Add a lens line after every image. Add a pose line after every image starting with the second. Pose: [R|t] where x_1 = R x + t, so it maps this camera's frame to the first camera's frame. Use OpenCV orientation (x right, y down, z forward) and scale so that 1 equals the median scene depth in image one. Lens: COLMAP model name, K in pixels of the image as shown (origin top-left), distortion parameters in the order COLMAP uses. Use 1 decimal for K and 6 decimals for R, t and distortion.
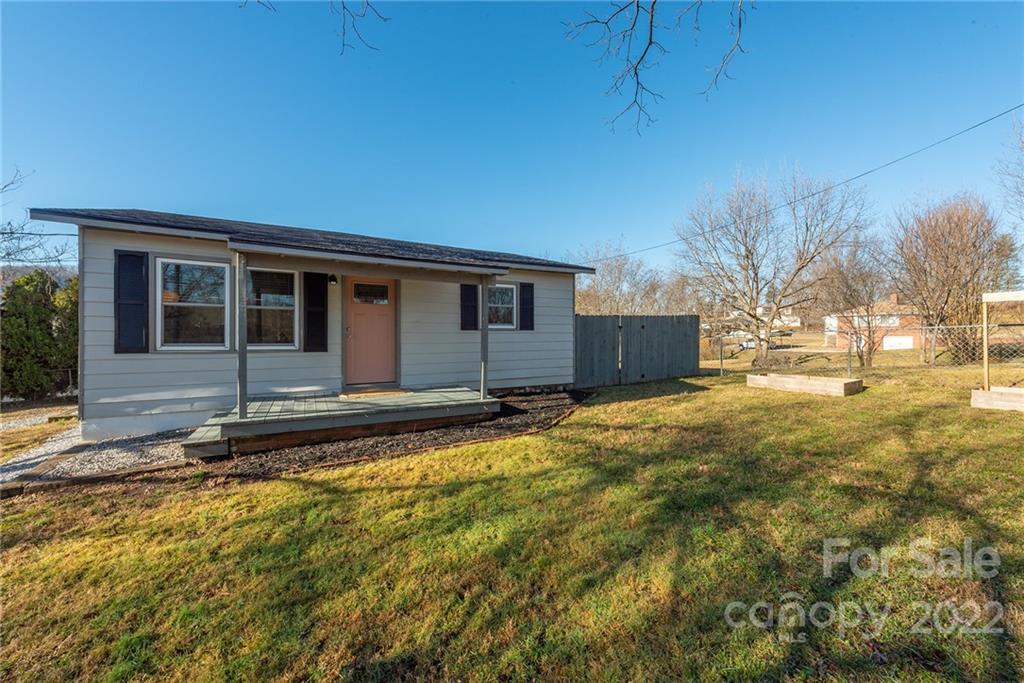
lens RADIAL K [[408.2, 0, 512.0], [0, 408.2, 341.5], [0, 0, 1]] dist [0.005490, -0.000581]
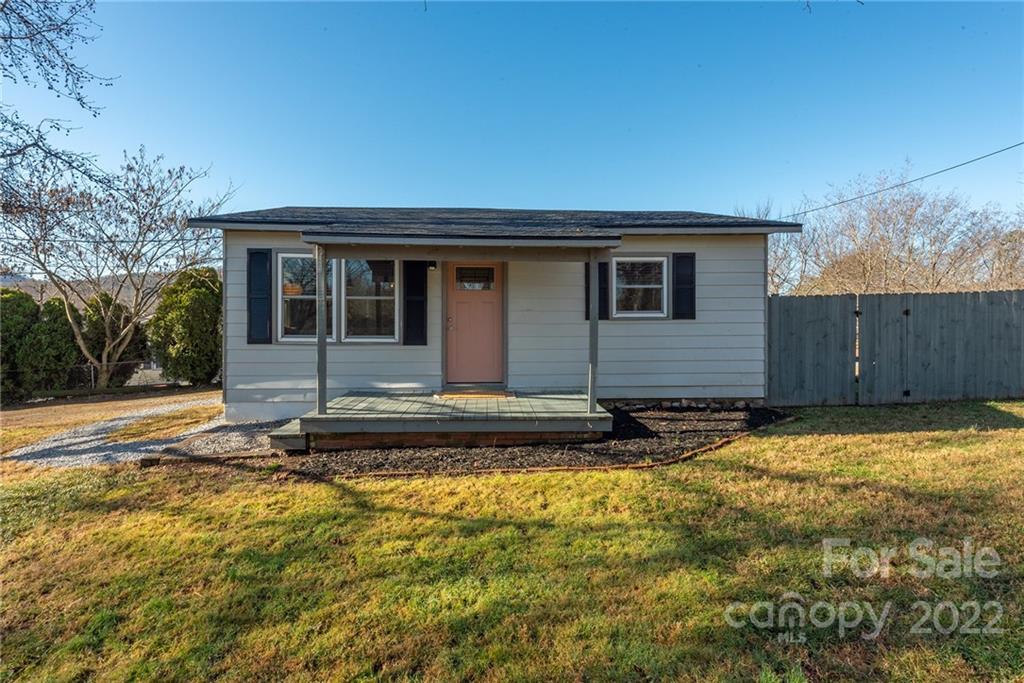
lens RADIAL K [[509.0, 0, 490.1], [0, 509.0, 327.0], [0, 0, 1]] dist [0.015838, -0.008052]
pose [[0.891852, 0.004935, -0.452300, 0.220619], [-0.005767, 0.999983, -0.000461, -0.019096], [0.452290, 0.003019, 0.891866, 0.086063]]
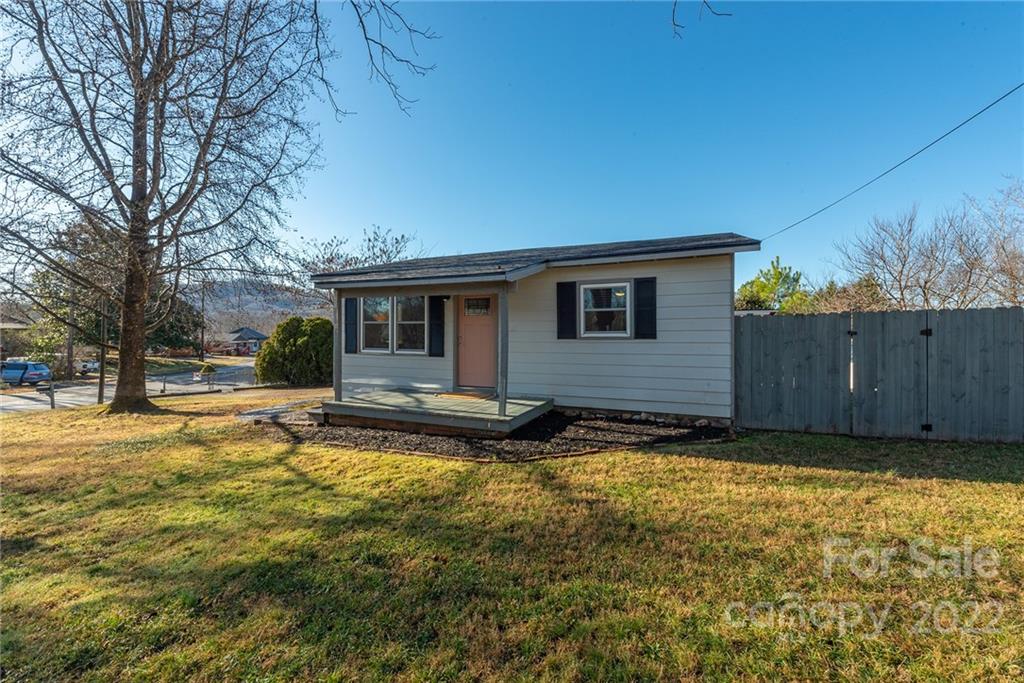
lens RADIAL K [[410.8, 0, 512.0], [0, 410.8, 341.5], [0, 0, 1]] dist [0.001785, -0.000063]
pose [[0.609834, 0.013246, -0.792419, 0.800018], [-0.011945, 0.999900, 0.007522, -0.041598], [0.792439, 0.004878, 0.609931, 0.527079]]
